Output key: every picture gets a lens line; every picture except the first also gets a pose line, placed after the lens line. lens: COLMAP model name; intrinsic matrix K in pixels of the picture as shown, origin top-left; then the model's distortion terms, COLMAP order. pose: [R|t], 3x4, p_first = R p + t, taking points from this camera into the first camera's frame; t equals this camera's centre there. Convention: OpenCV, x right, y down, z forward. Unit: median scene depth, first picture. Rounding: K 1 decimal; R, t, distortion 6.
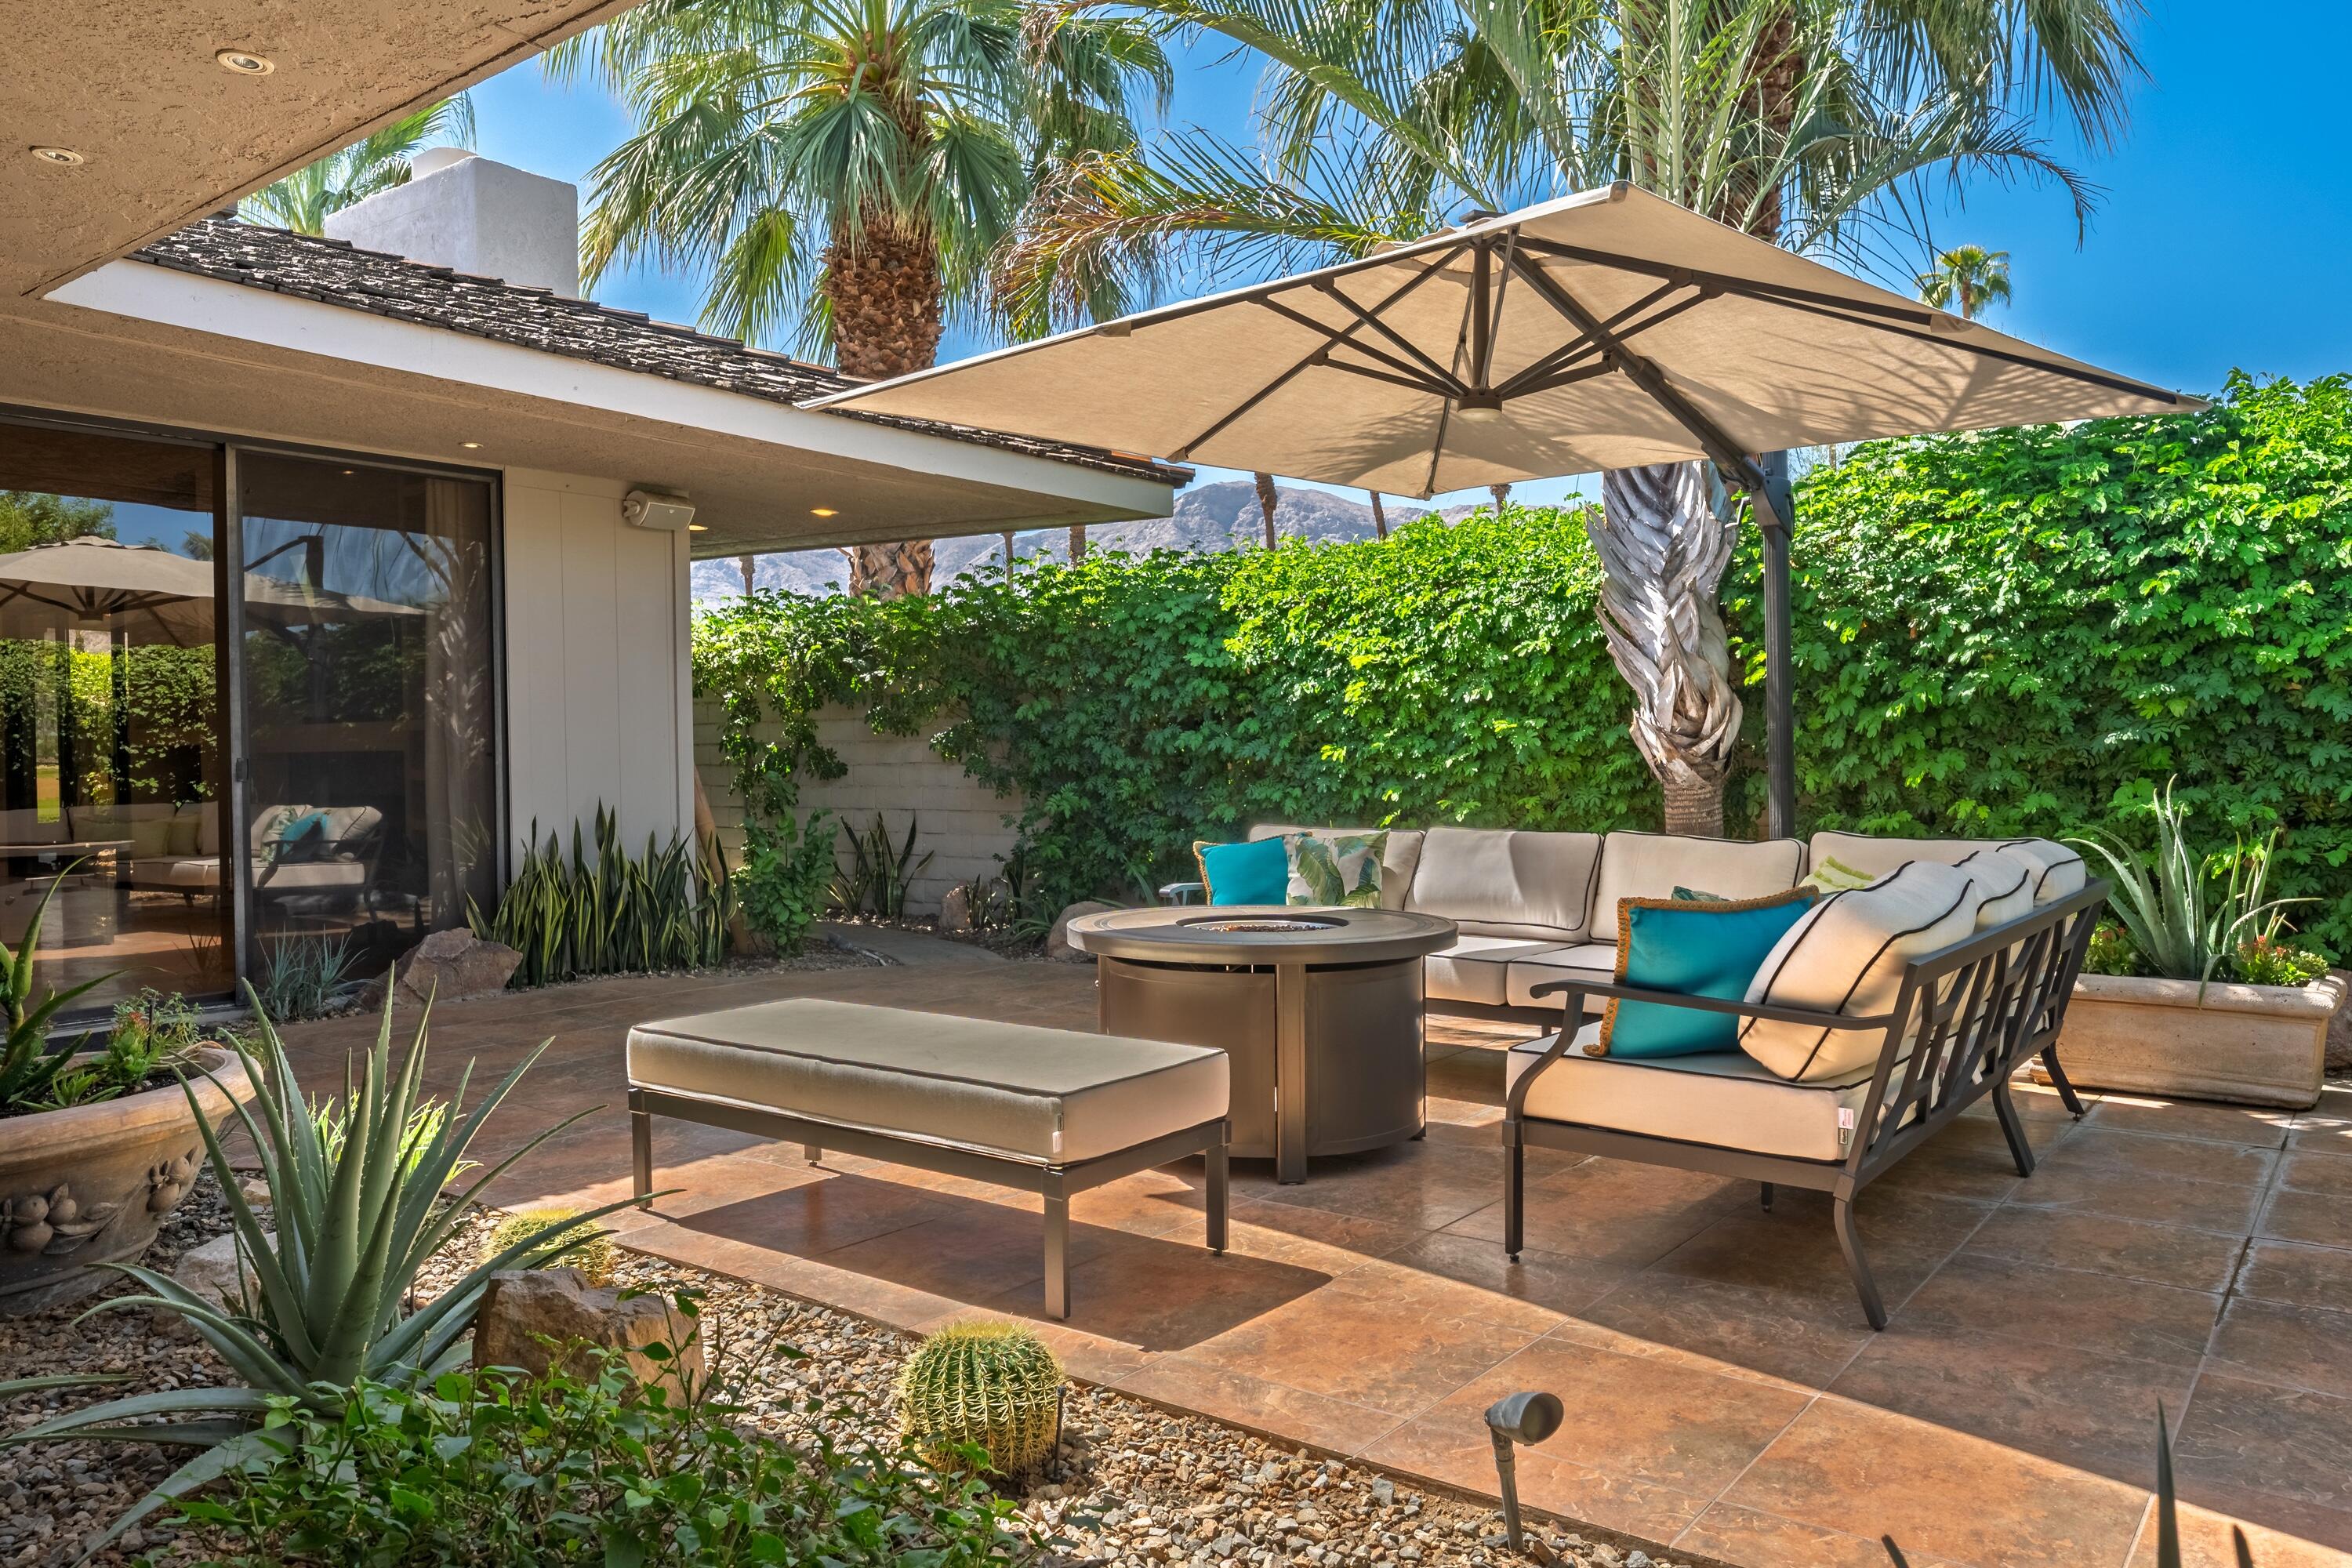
lens RADIAL K [[1625.7, 0, 1176.0], [0, 1625.7, 784.0], [0, 0, 1]] dist [-0.005195, 0.002972]
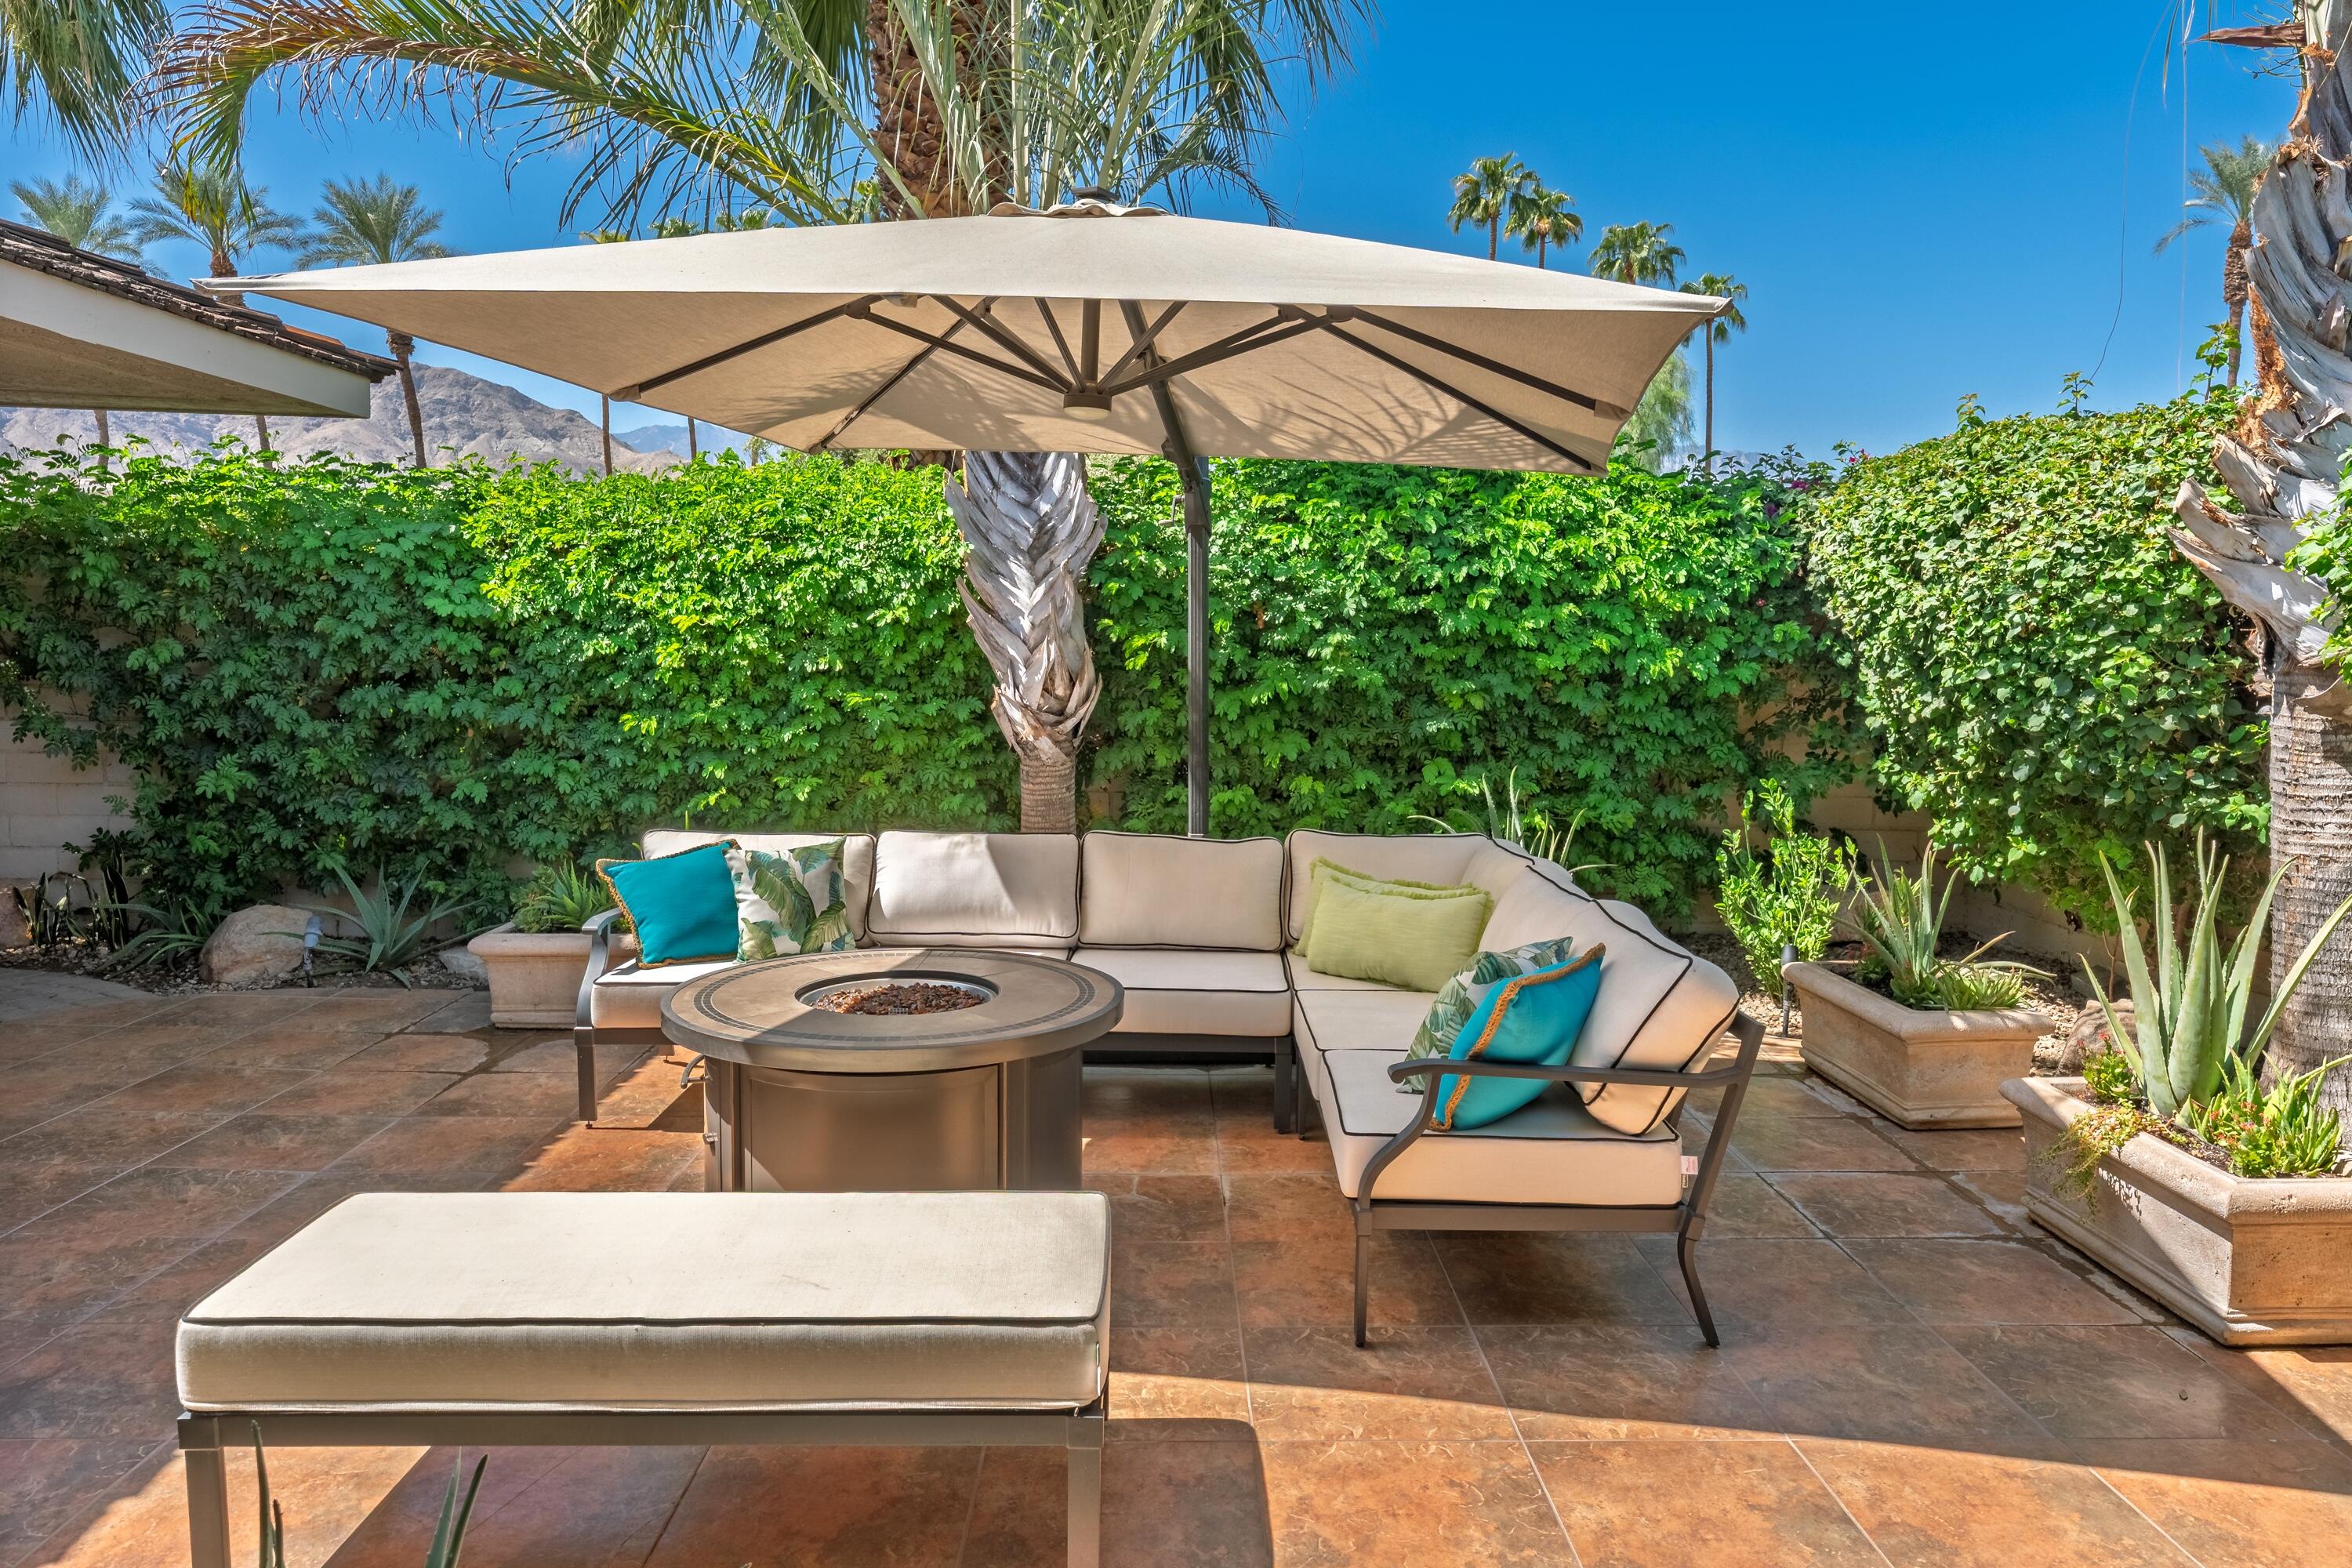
lens RADIAL K [[1586.0, 0, 1176.0], [0, 1586.0, 784.0], [0, 0, 1]] dist [-0.000191, 0.000320]
pose [[0.786740, -0.041493, 0.615889, -0.217085], [-0.005100, 0.997267, 0.073701, -0.054779], [-0.617264, -0.061124, 0.784378, 0.163865]]
